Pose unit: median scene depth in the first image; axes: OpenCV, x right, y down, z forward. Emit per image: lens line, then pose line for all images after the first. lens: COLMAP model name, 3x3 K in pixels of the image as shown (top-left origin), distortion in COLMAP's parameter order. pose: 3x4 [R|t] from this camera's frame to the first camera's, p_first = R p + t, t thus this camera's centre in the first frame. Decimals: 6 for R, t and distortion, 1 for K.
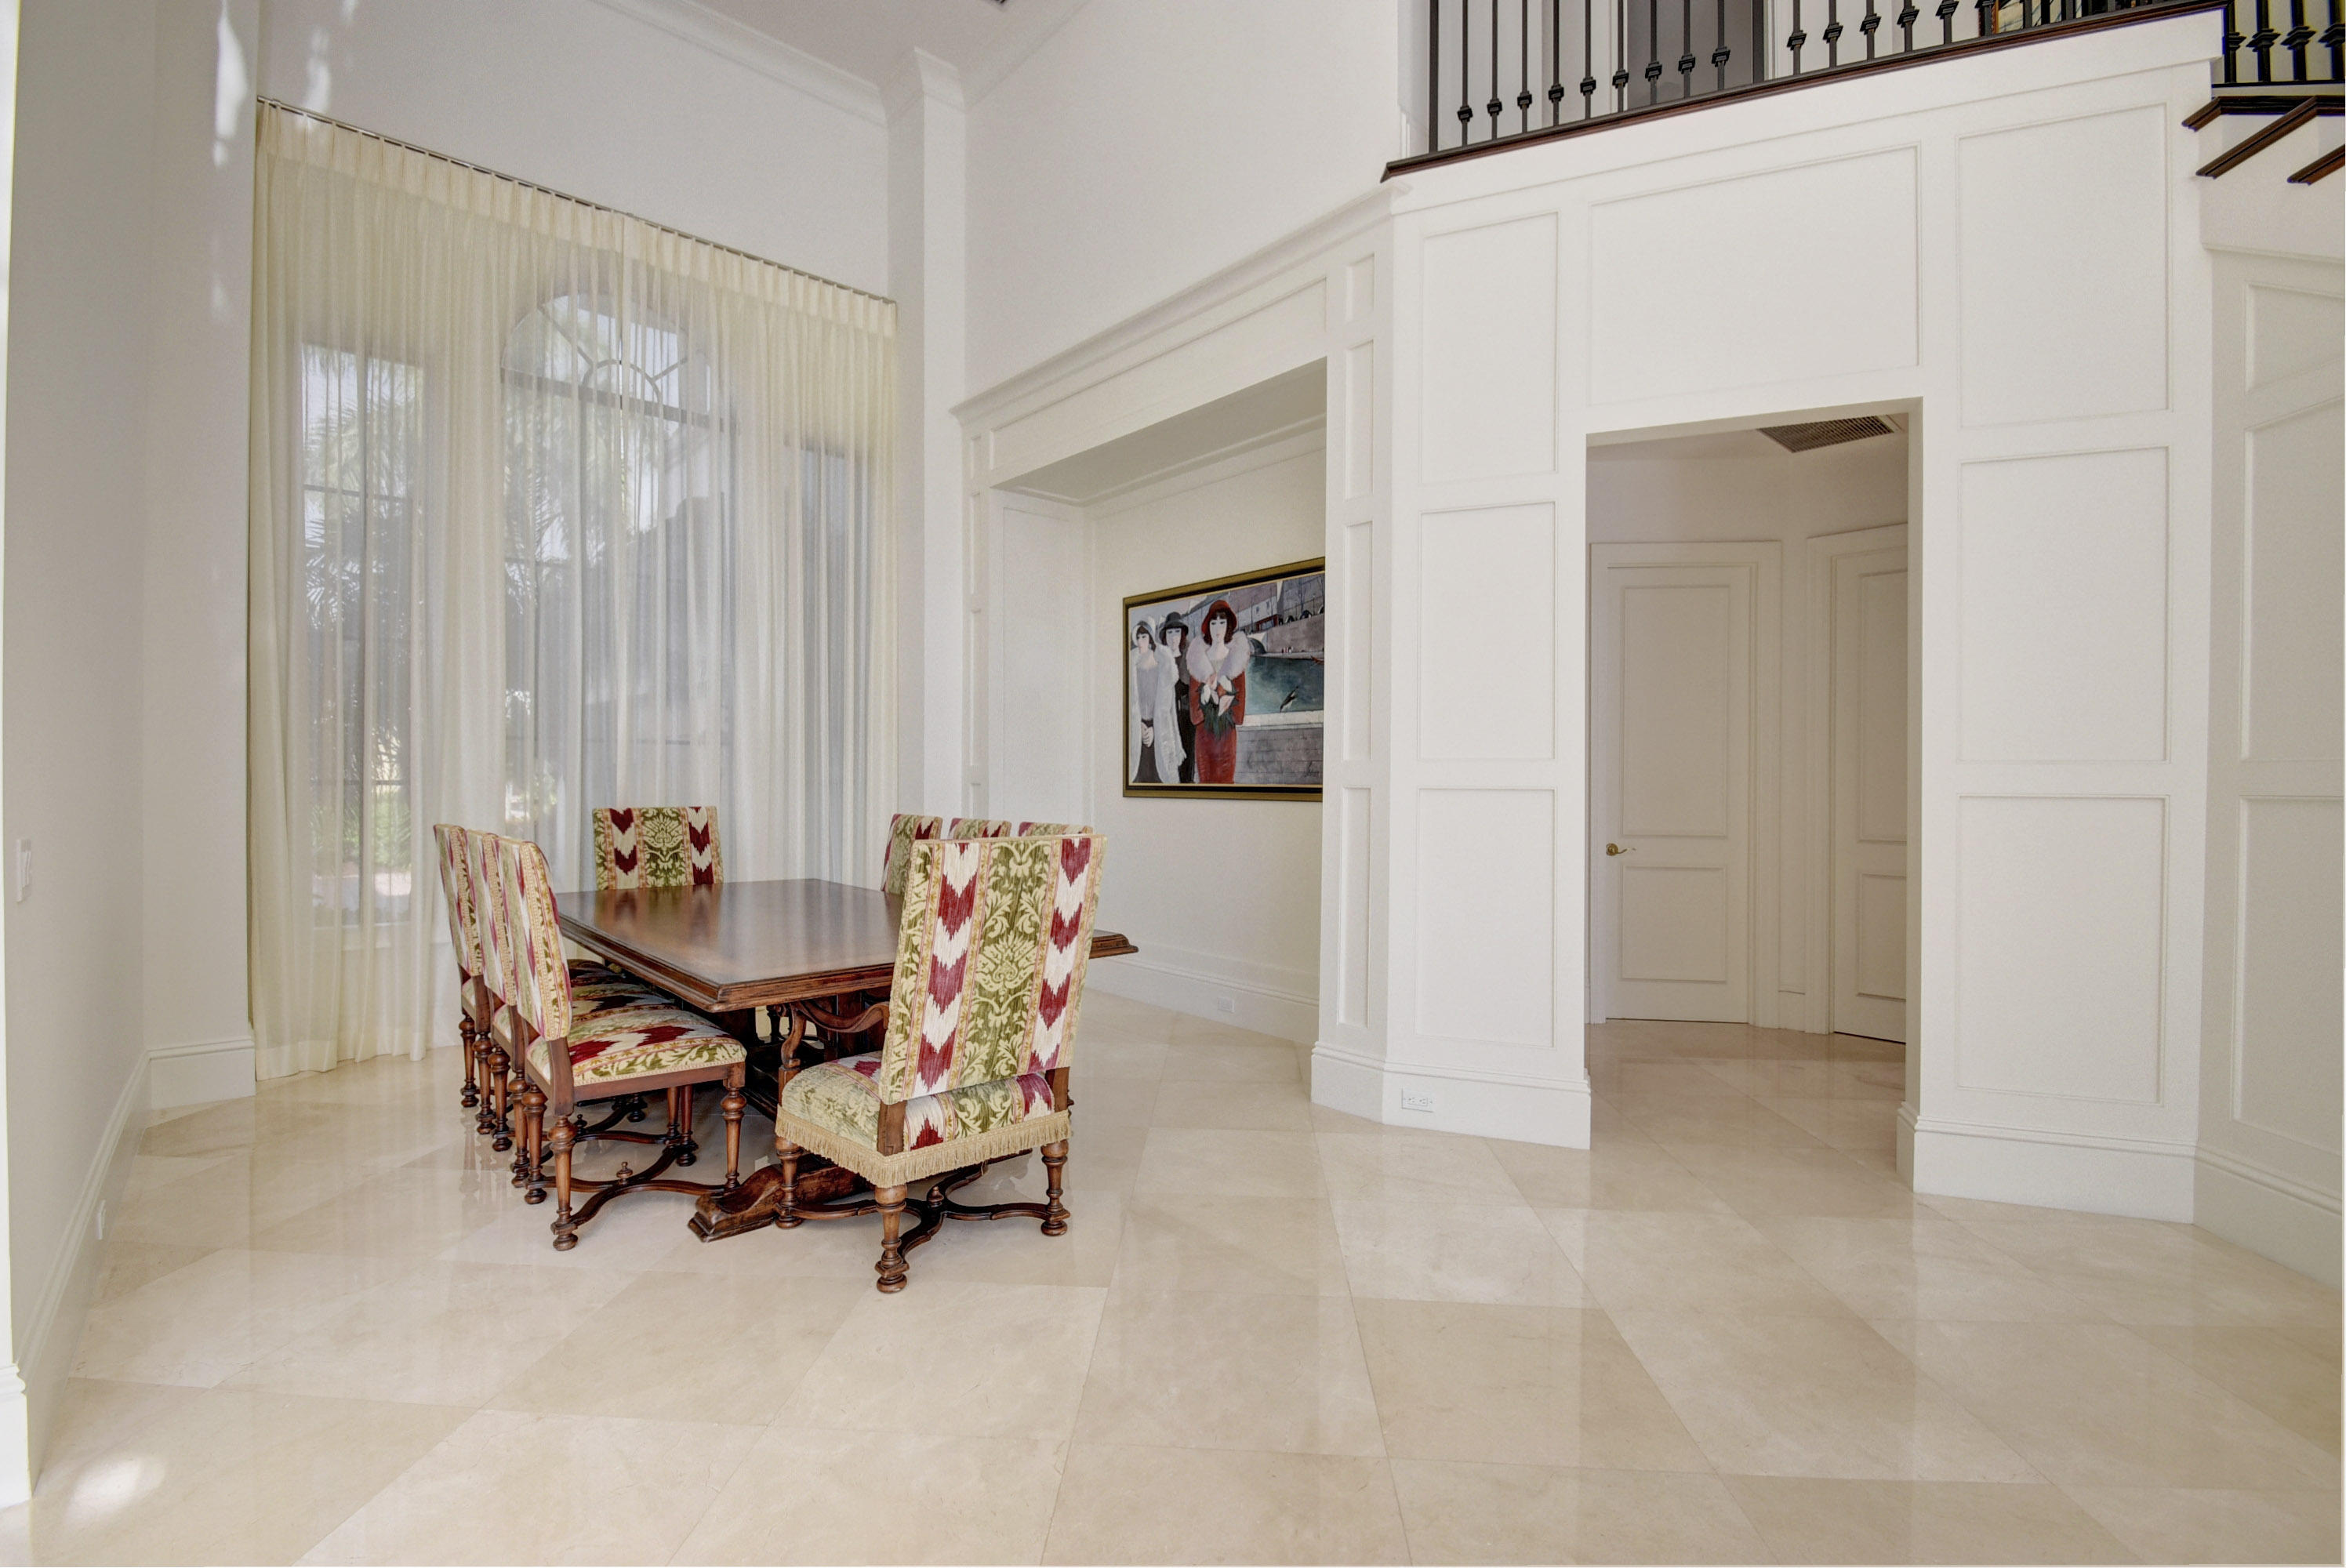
lens RADIAL K [[1032.6, 0, 1156.9], [0, 1032.6, 786.5], [0, 0, 1]] dist [0.005231, -0.010494]
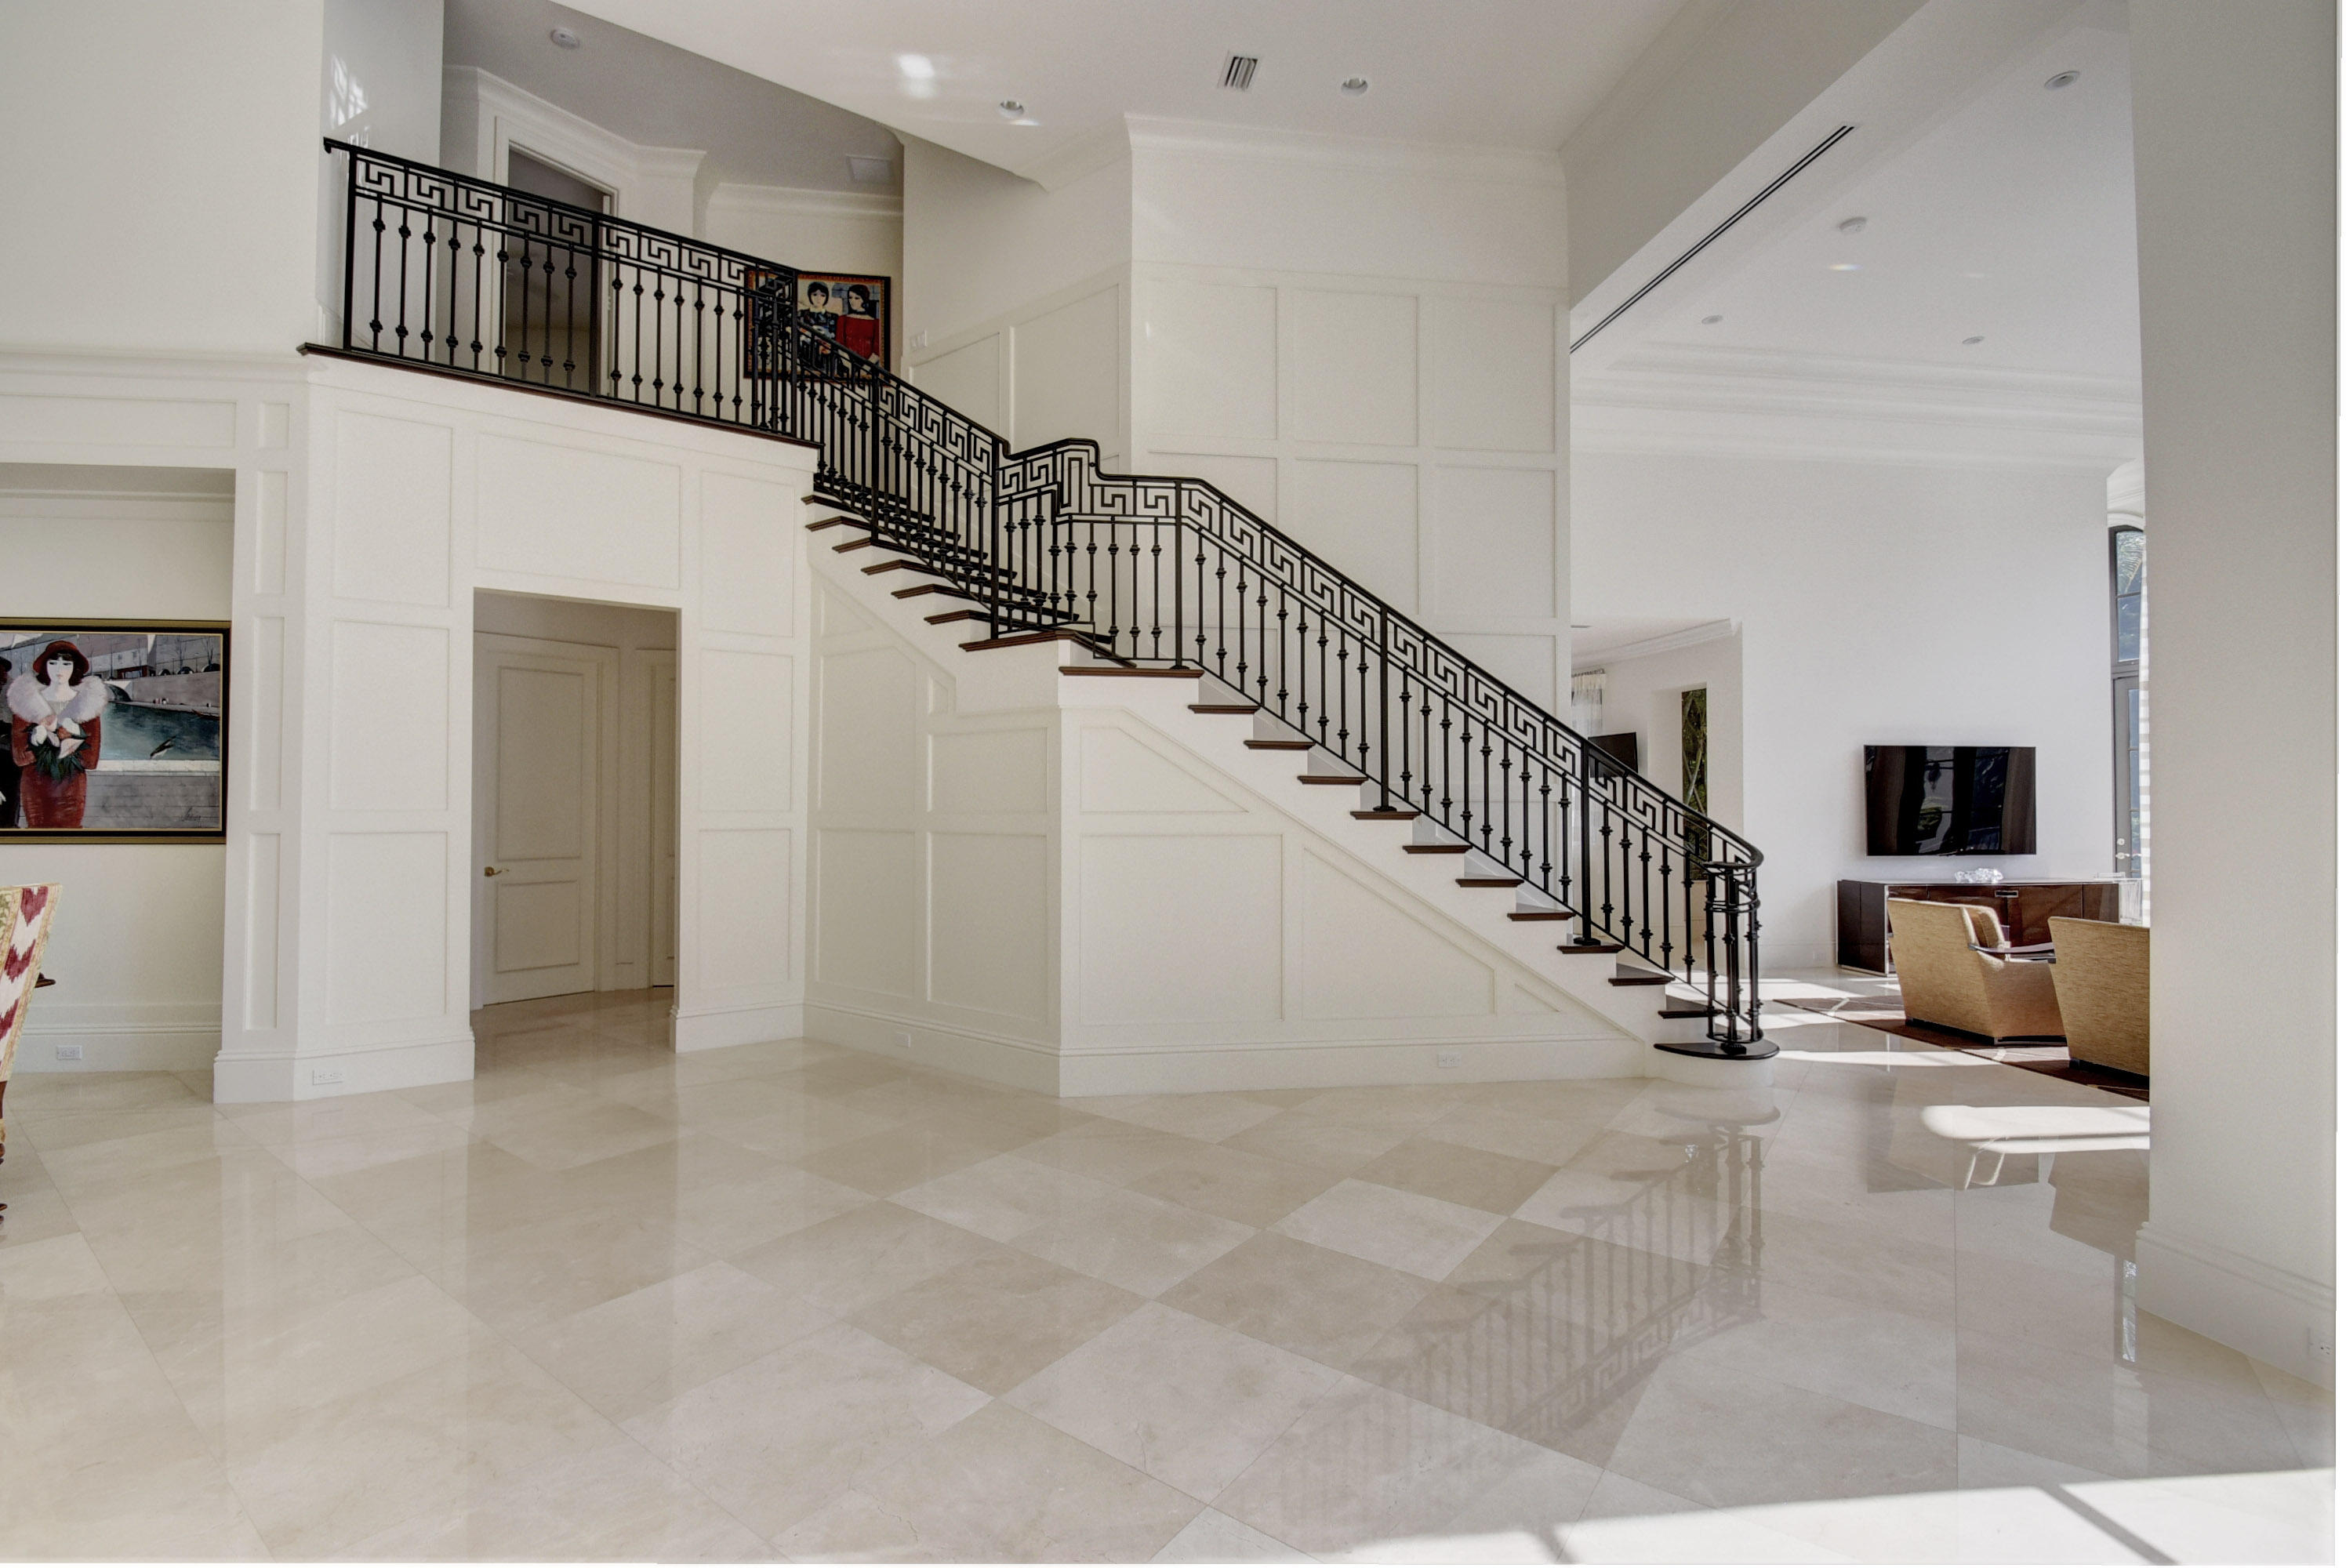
lens RADIAL K [[1032.6, 0, 1158.1], [0, 1032.6, 787.6], [0, 0, 1]] dist [0.005231, -0.010494]
pose [[0.551607, 0.010213, 0.834042, -0.191924], [0.005315, 0.999862, -0.015759, -0.021967], [-0.834087, 0.013126, 0.551476, -0.440604]]
